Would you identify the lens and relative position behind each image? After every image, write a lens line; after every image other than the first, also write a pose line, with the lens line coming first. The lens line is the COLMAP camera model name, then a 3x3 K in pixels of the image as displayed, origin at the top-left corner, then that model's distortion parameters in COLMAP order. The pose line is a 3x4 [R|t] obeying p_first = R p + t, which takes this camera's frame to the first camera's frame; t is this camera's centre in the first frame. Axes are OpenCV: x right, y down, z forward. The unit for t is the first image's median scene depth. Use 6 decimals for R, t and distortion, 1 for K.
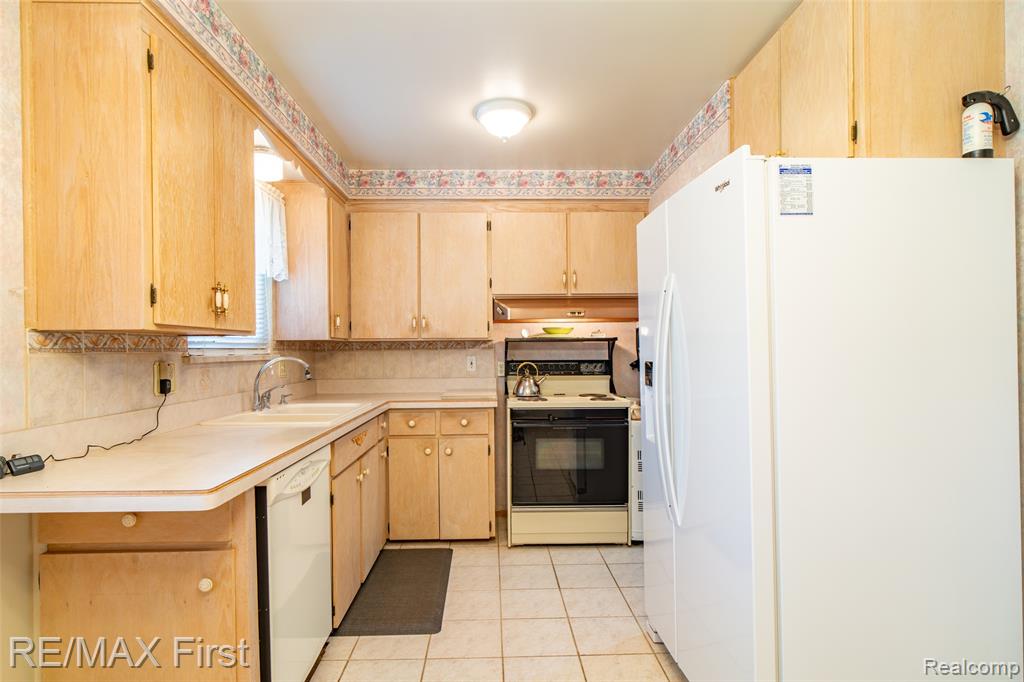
lens RADIAL K [[538.9, 0, 512.9], [0, 538.9, 350.3], [0, 0, 1]] dist [-0.003468, -0.000957]
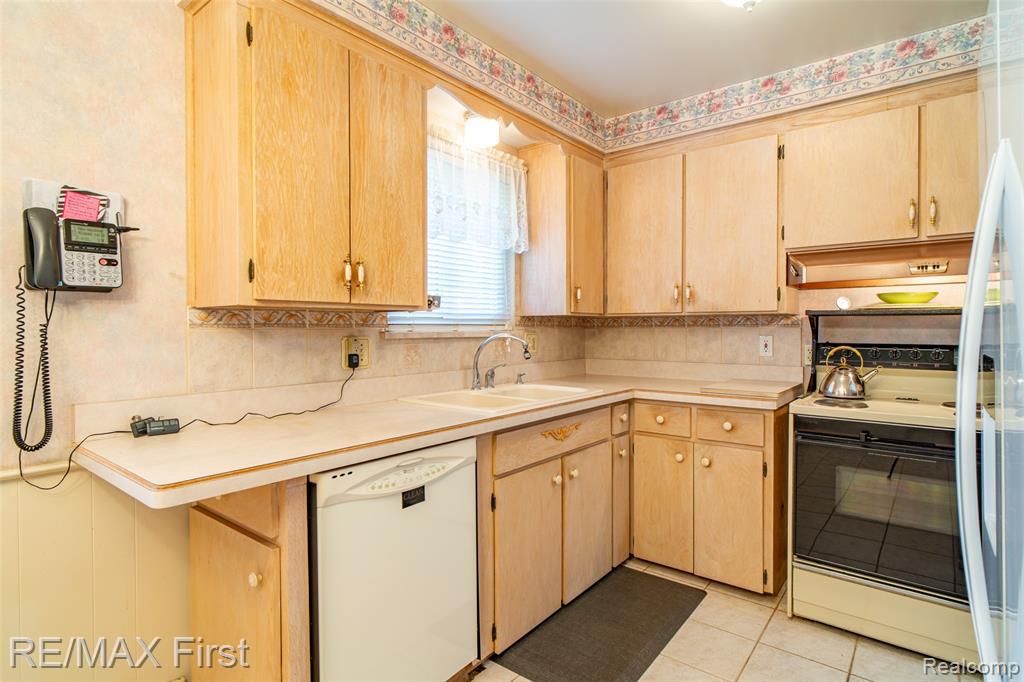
lens RADIAL K [[531.4, 0, 520.3], [0, 531.4, 334.2], [0, 0, 1]] dist [-0.002508, 0.000134]
pose [[0.763027, 0.014303, -0.646209, 0.158302], [-0.005286, 0.999860, 0.015889, -0.001315], [0.646345, -0.008708, 0.762995, 0.262206]]
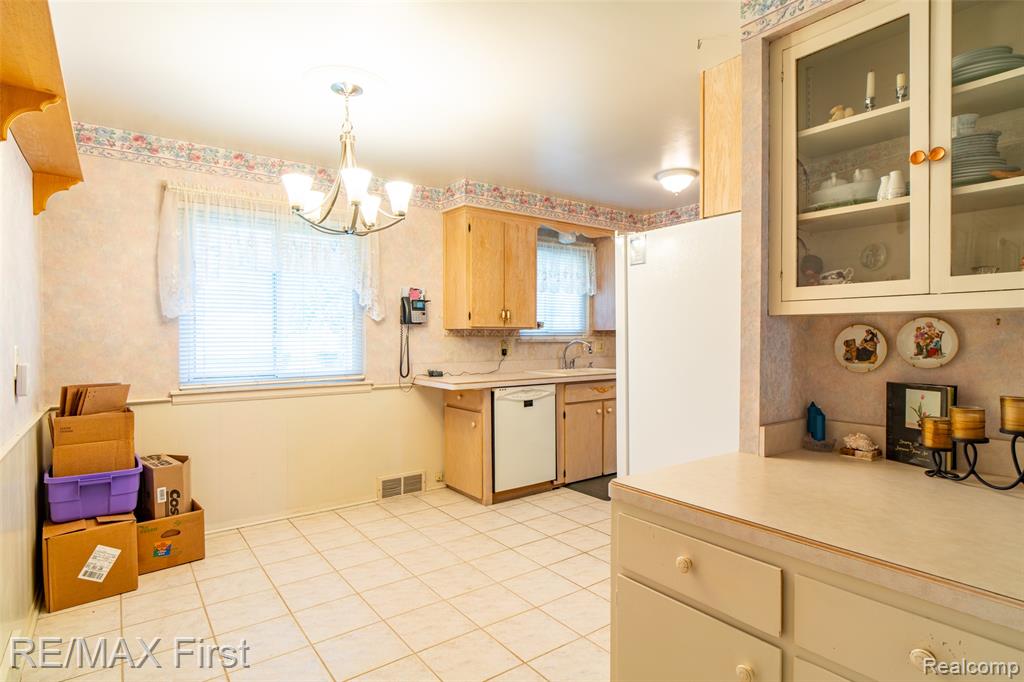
lens RADIAL K [[538.9, 0, 512.9], [0, 538.9, 350.3], [0, 0, 1]] dist [-0.003468, -0.000957]
pose [[0.567743, 0.028768, -0.822703, 0.759093], [-0.005534, 0.999500, 0.031132, -0.007368], [0.823187, -0.013122, 0.567618, -0.157239]]
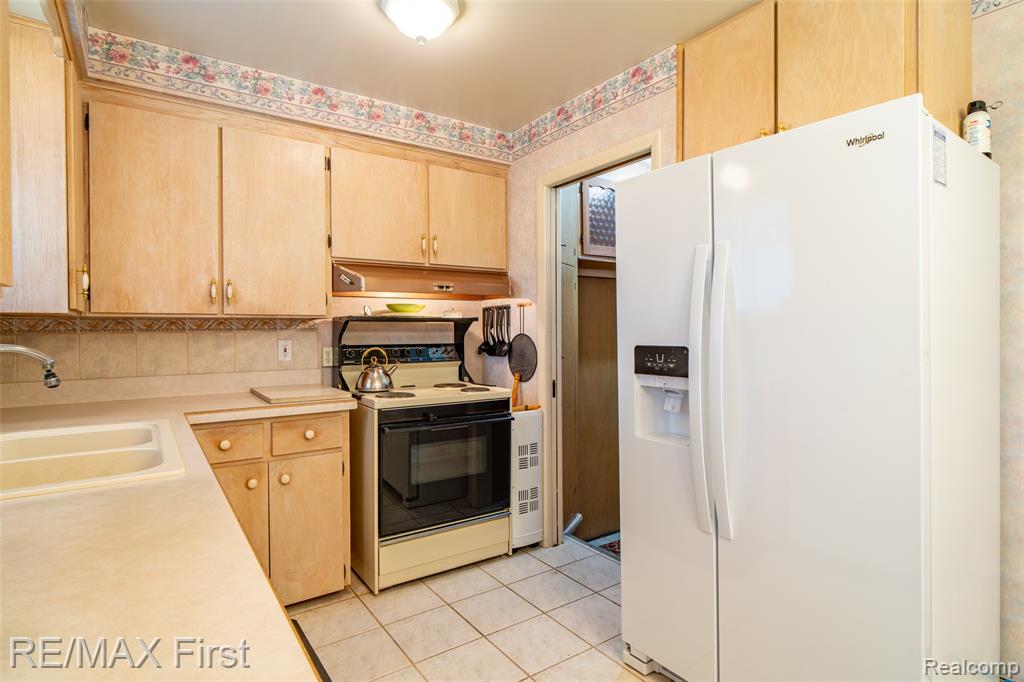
lens RADIAL K [[533.7, 0, 526.5], [0, 533.7, 332.0], [0, 0, 1]] dist [0.003808, 0.000366]
pose [[0.836465, 0.000604, 0.548020, -0.232550], [-0.000557, 1.000000, -0.000253, -0.000266], [-0.548020, -0.000094, 0.836465, 0.254213]]
